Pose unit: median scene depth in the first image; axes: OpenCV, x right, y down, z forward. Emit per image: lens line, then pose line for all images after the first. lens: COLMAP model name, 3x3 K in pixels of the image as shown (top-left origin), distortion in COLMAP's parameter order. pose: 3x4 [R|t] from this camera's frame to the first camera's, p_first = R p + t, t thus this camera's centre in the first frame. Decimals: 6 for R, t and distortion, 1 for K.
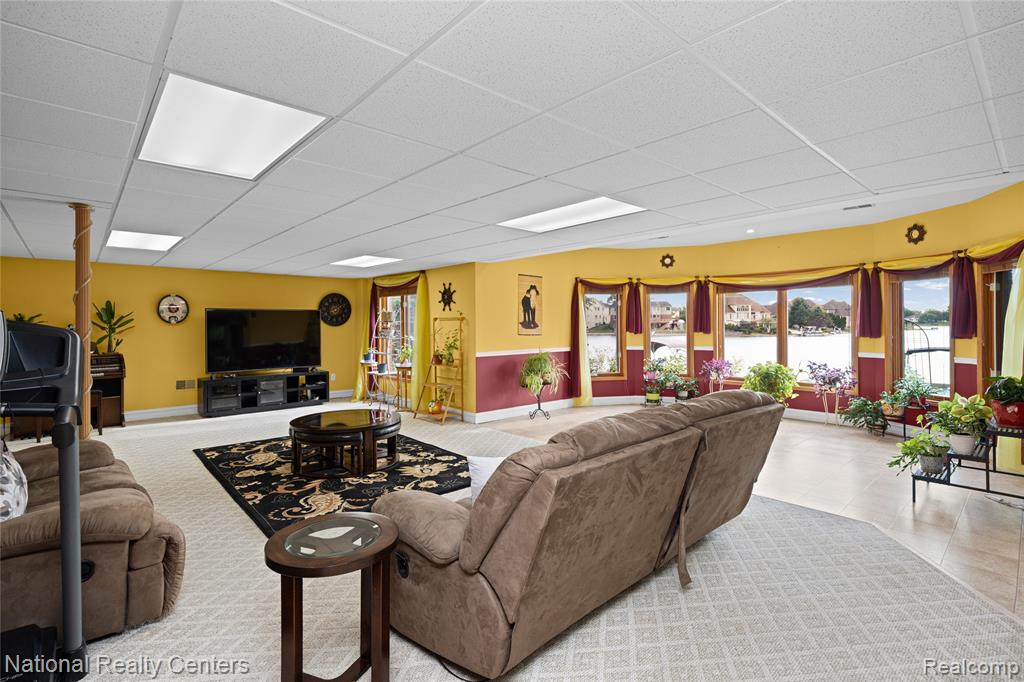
lens RADIAL K [[490.8, 0, 515.9], [0, 490.8, 338.3], [0, 0, 1]] dist [-0.000453, -0.000492]
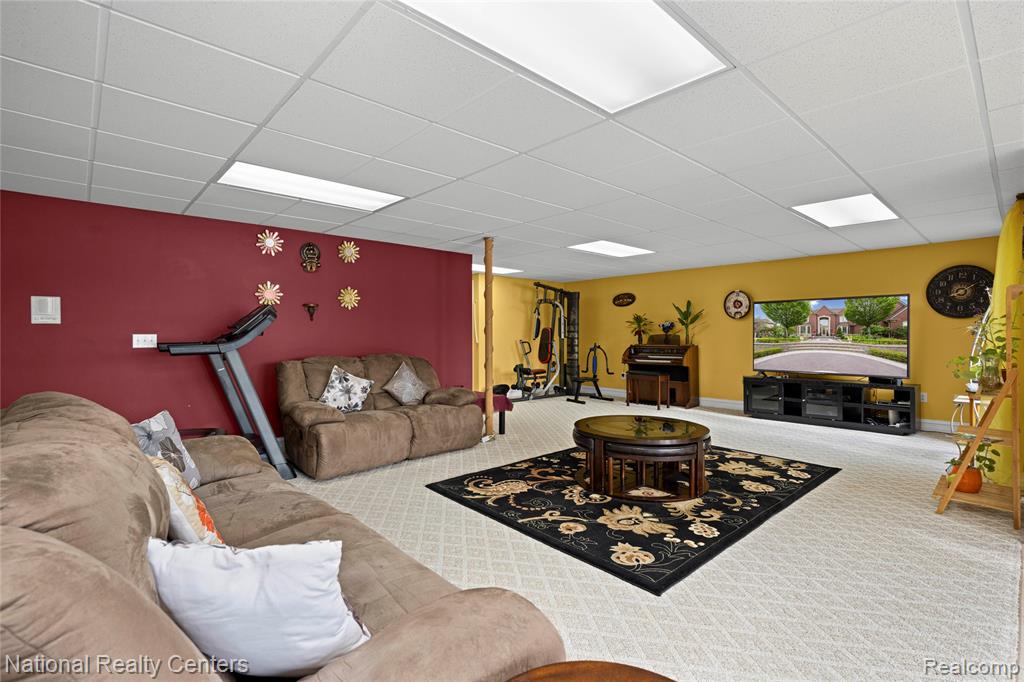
lens RADIAL K [[480.2, 0, 515.2], [0, 480.2, 337.9], [0, 0, 1]] dist [0.033703, 0.000283]
pose [[-0.014205, 0.015888, -0.999773, 0.528898], [-0.025297, 0.999548, 0.016244, 0.008400], [0.999579, 0.025522, -0.013796, 0.918286]]
